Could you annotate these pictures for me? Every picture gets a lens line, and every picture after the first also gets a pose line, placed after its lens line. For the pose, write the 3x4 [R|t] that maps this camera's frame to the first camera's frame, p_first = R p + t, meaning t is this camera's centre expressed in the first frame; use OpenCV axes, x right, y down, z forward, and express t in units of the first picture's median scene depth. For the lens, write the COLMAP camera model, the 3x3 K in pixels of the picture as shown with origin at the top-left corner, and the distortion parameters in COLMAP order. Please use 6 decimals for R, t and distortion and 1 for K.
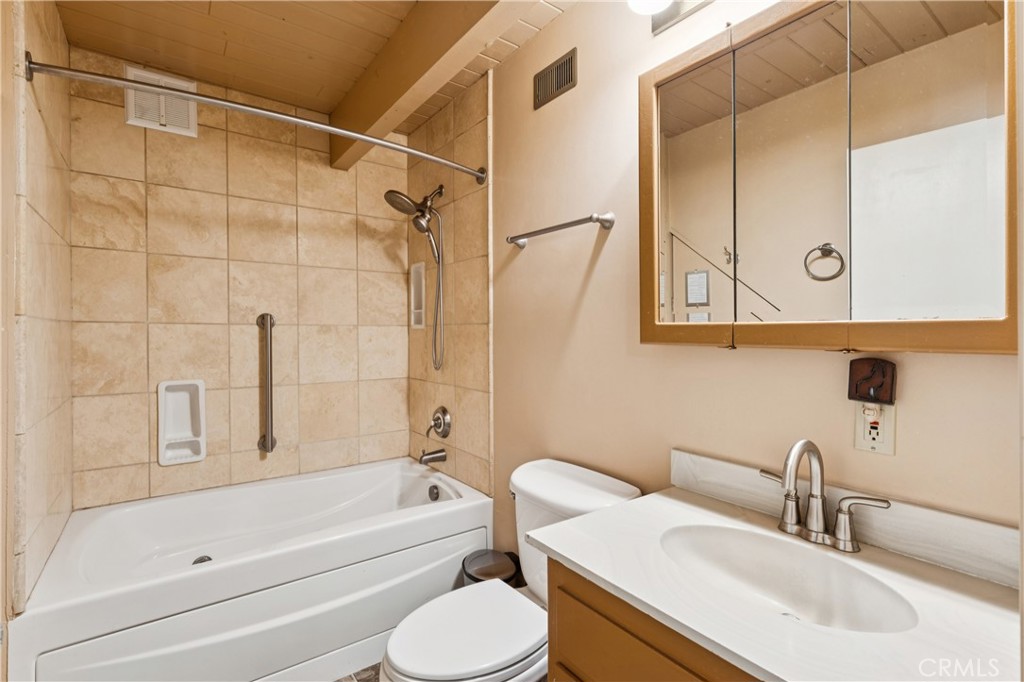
lens RADIAL K [[463.3, 0, 512.8], [0, 463.3, 334.5], [0, 0, 1]] dist [-0.001496, -0.000293]
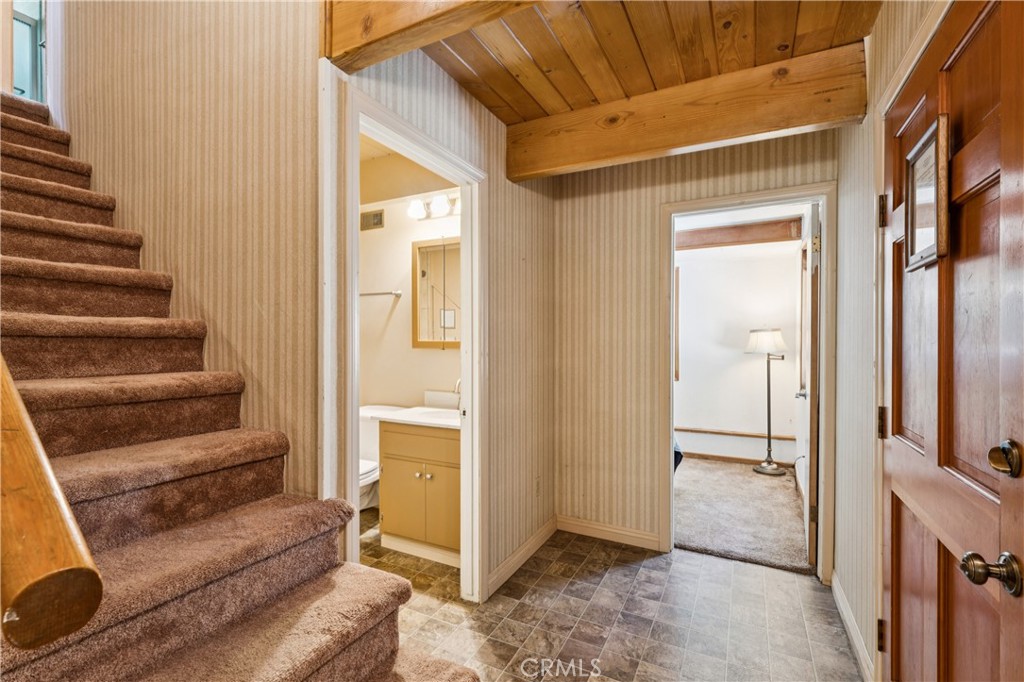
lens RADIAL K [[463.3, 0, 513.7], [0, 463.3, 343.0], [0, 0, 1]] dist [-0.001496, -0.000293]
pose [[0.897634, 0.003044, 0.440732, -0.326805], [0.000116, 0.999974, -0.007141, 0.008186], [-0.440742, 0.006461, 0.897610, -1.447232]]
